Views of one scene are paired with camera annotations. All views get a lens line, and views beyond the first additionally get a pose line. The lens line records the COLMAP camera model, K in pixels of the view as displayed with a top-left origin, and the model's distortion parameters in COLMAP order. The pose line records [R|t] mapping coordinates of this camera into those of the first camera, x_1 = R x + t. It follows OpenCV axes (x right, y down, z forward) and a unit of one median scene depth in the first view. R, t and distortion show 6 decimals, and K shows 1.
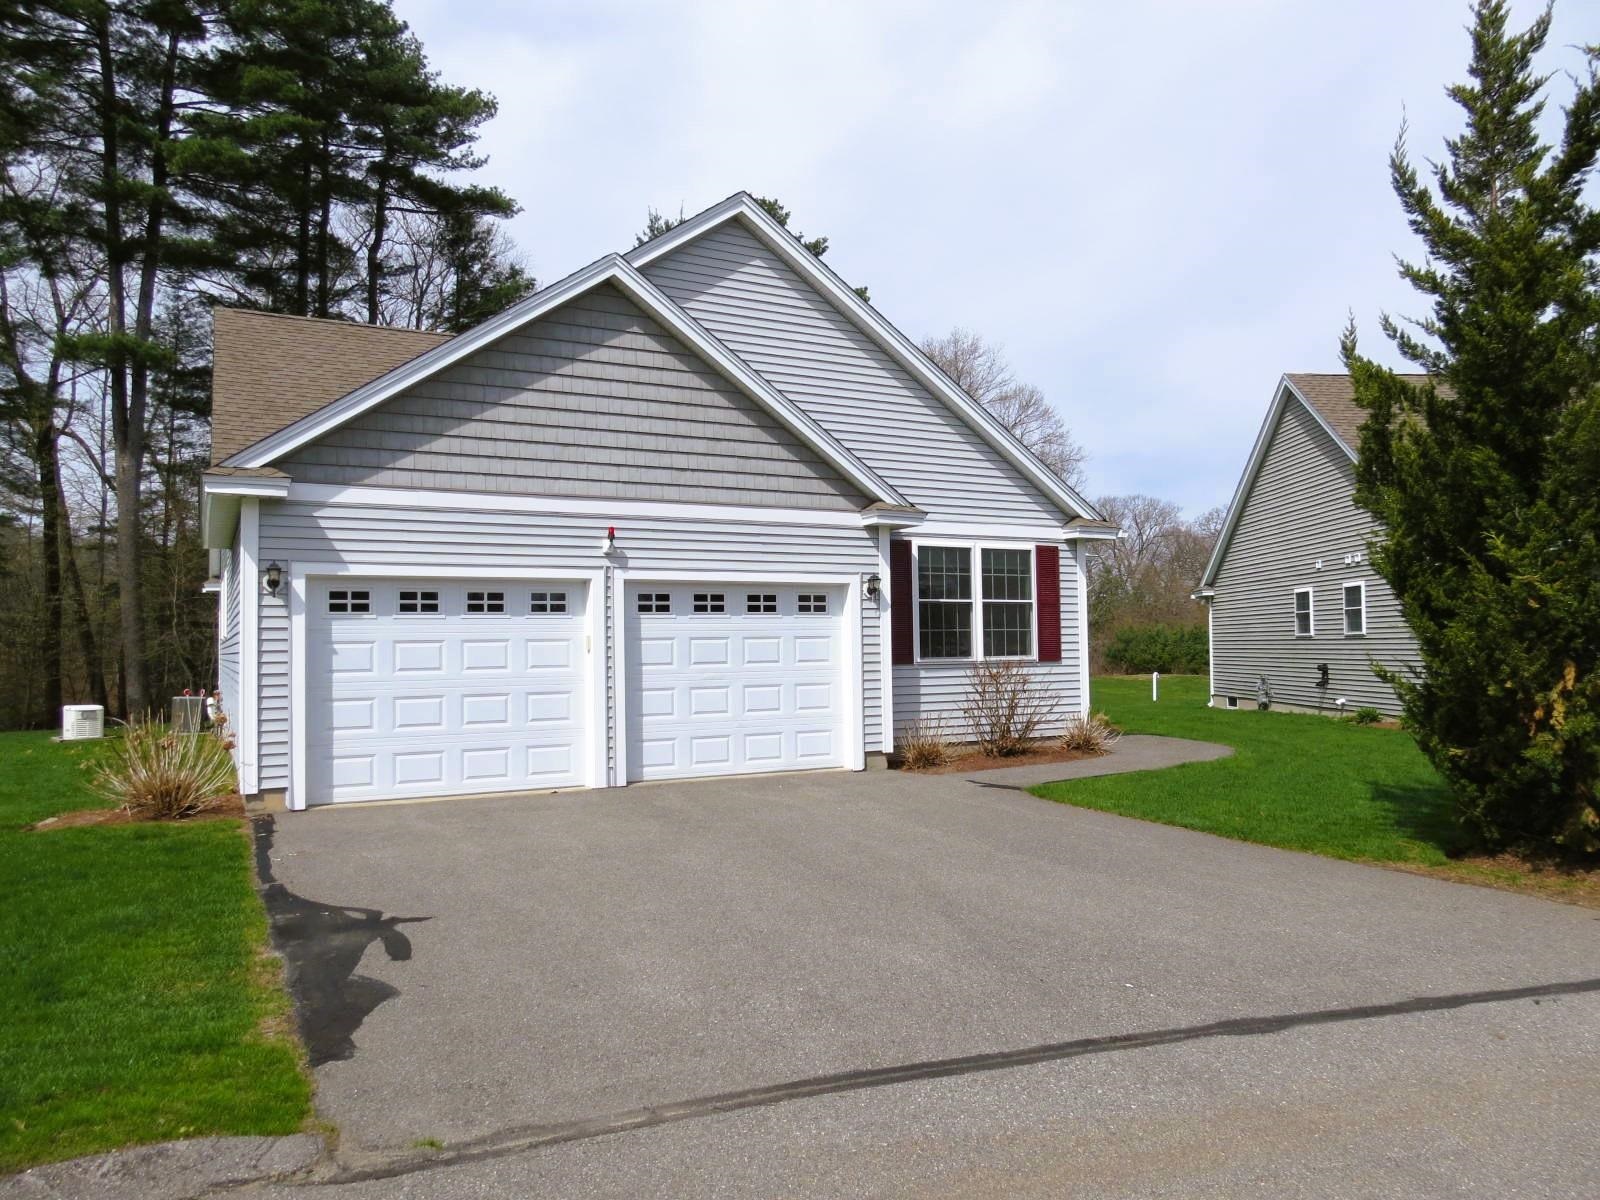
lens RADIAL K [[1185.1, 0, 800.0], [0, 1185.1, 600.0], [0, 0, 1]] dist [-0.012505, -0.008166]
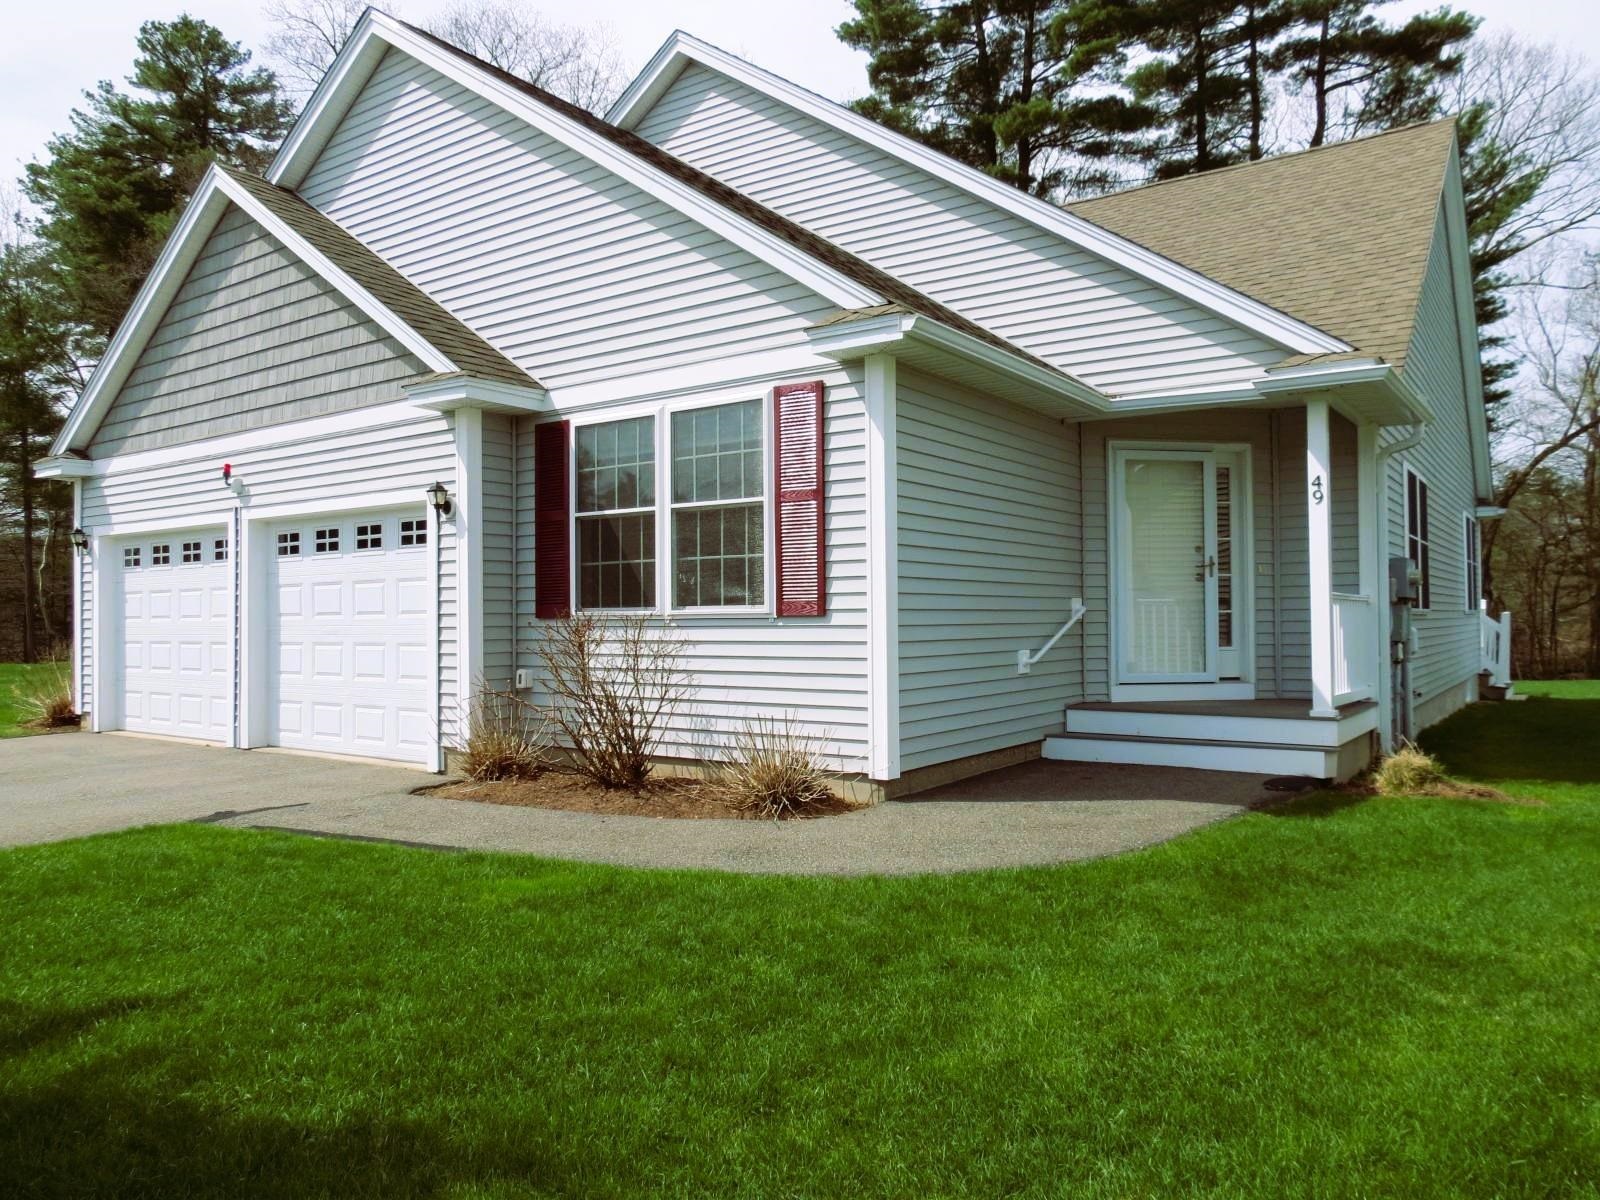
lens RADIAL K [[1132.0, 0, 800.0], [0, 1132.0, 600.0], [0, 0, 1]] dist [-0.022765, 0.005956]
pose [[0.431078, 0.003599, -0.902308, 0.679573], [0.048213, 0.998472, 0.027017, 0.033884], [0.901026, -0.055149, 0.430245, 0.848609]]
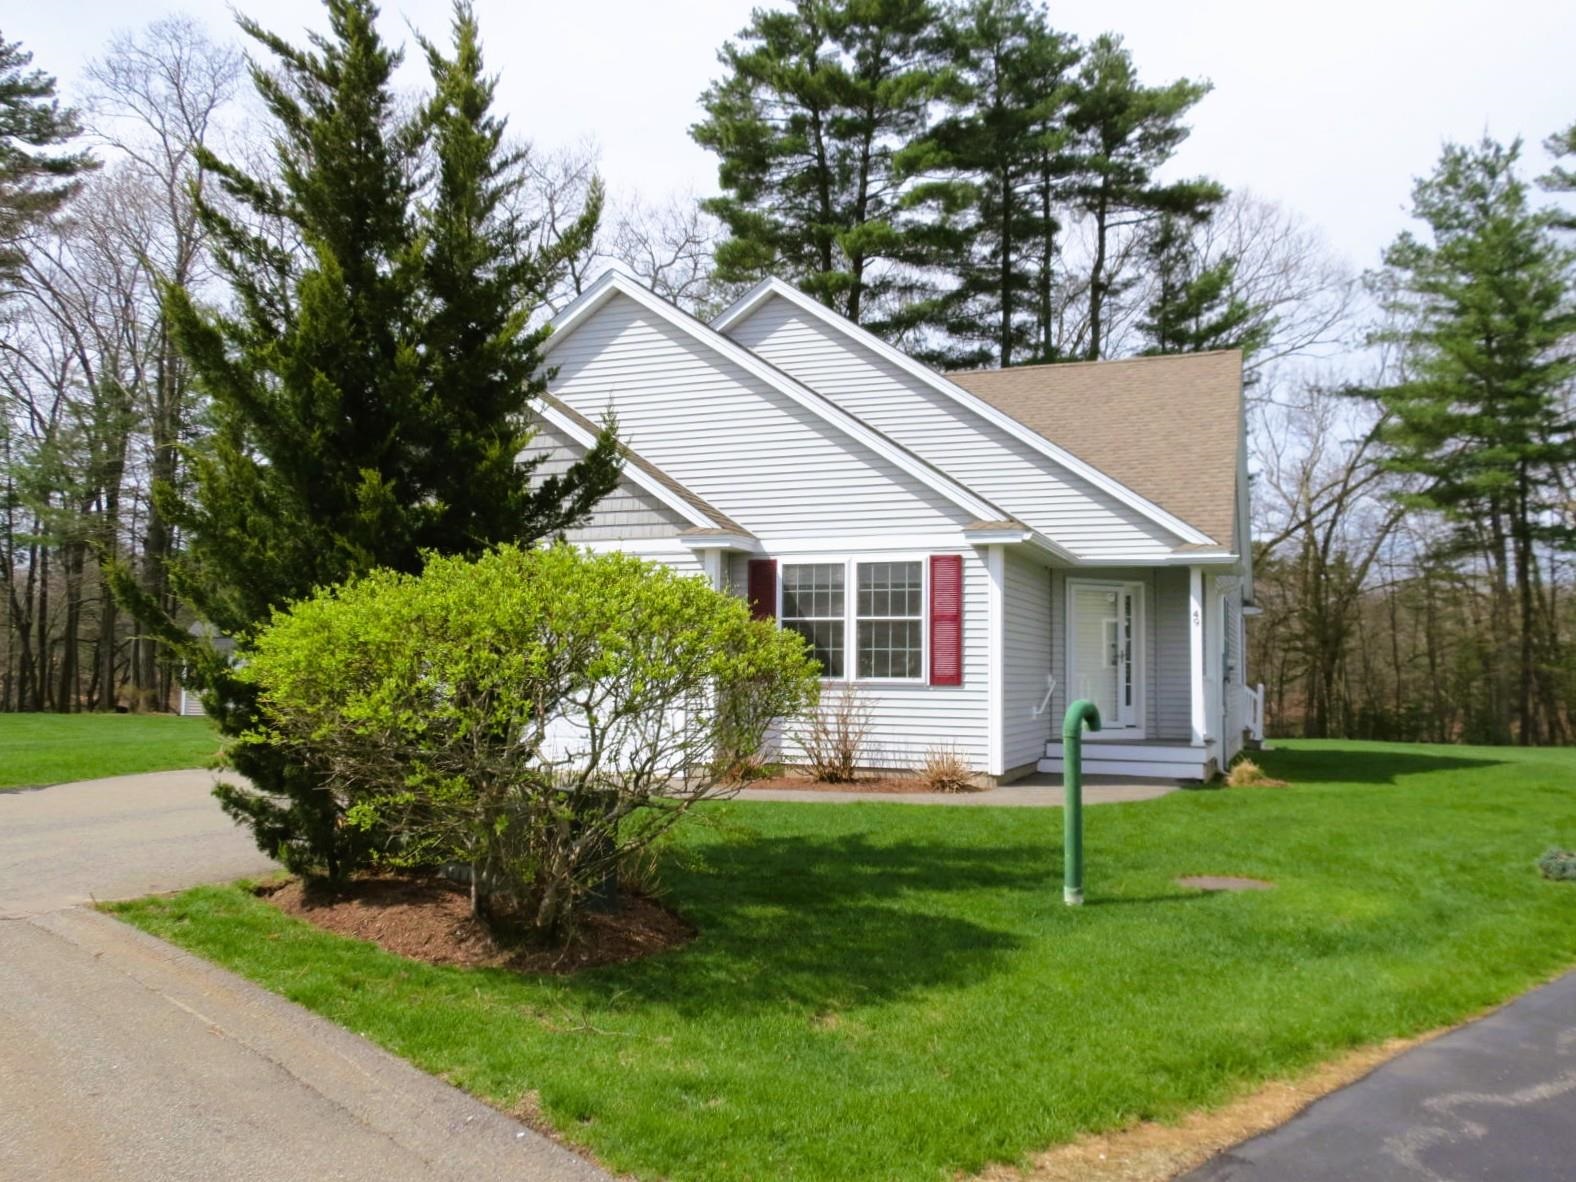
lens RADIAL K [[1250.0, 0, 788.0], [0, 1250.0, 591.0], [0, 0, 1]] dist [-0.041842, -0.003791]
pose [[0.621533, -0.023220, -0.783044, 0.927587], [0.016946, 0.999725, -0.016195, -0.006163], [0.783205, -0.003204, 0.621756, 0.349084]]
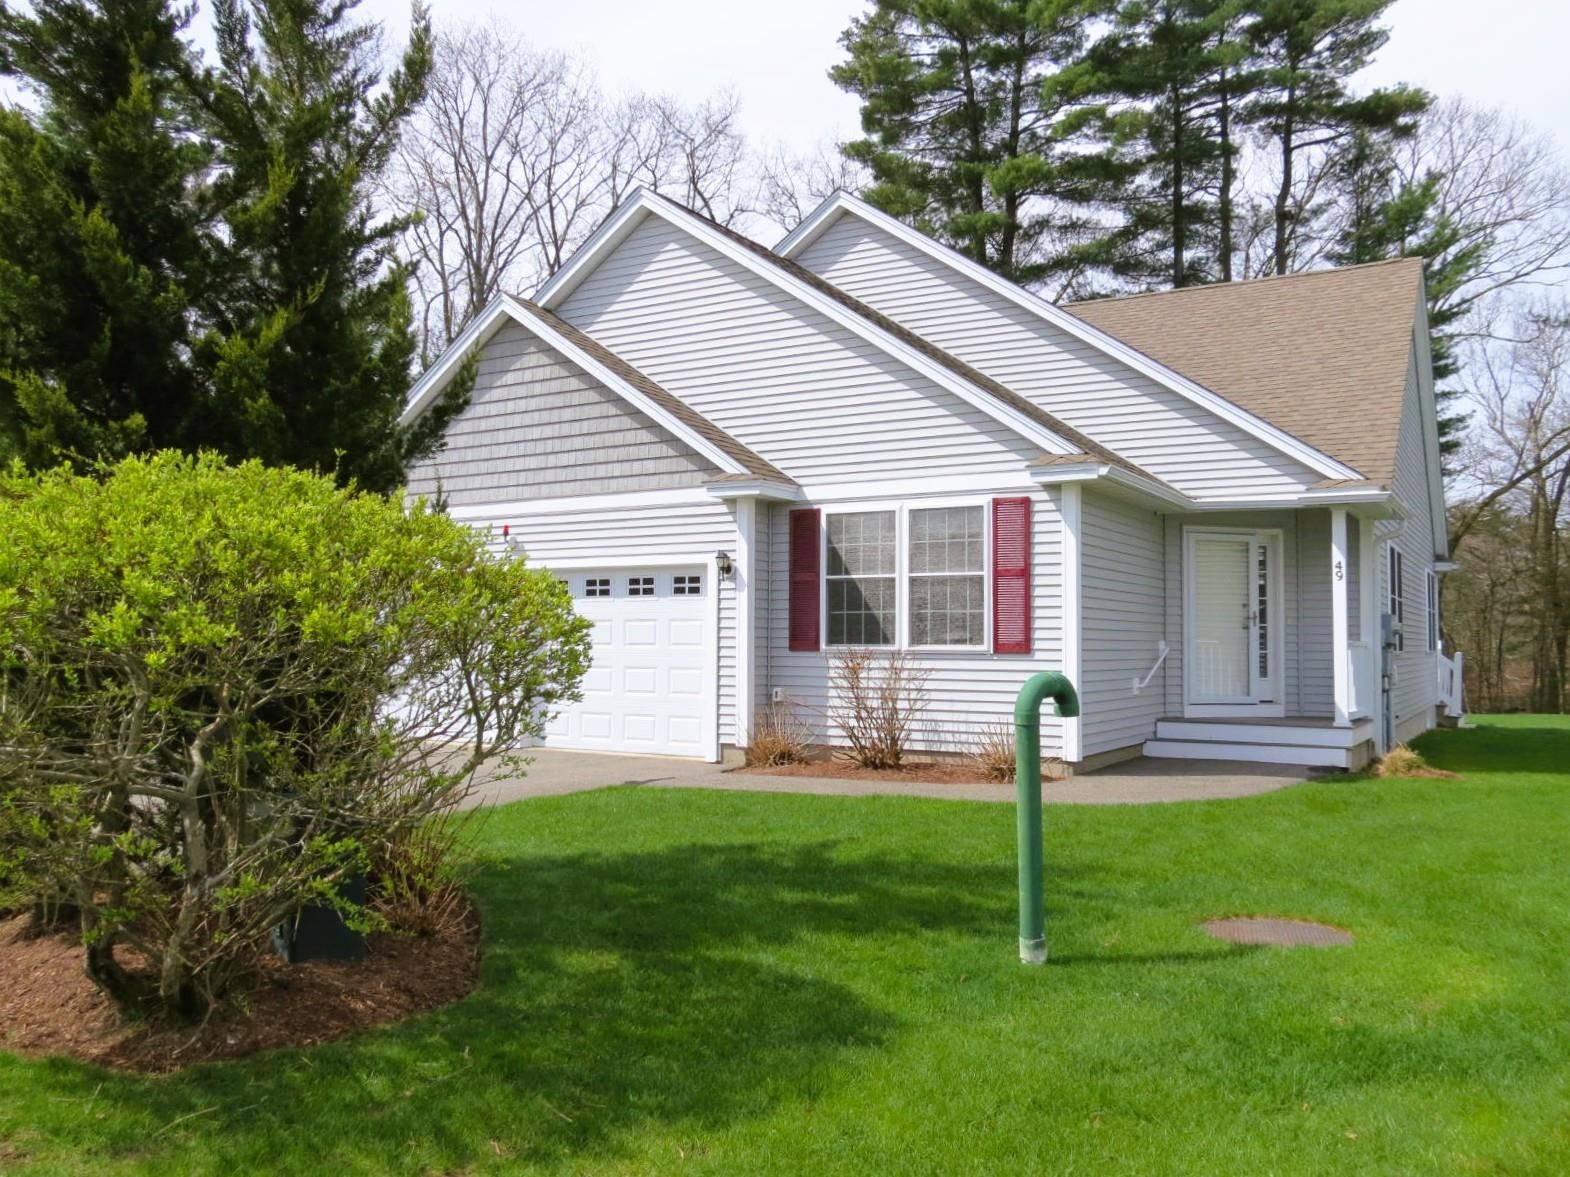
lens RADIAL K [[1252.3, 0, 785.0], [0, 1252.3, 588.5], [0, 0, 1]] dist [-0.034927, 0.003096]
pose [[0.489849, -0.013006, -0.871710, 0.876585], [0.029636, 0.999559, 0.001740, 0.005800], [0.871303, -0.026686, 0.490019, 0.527925]]
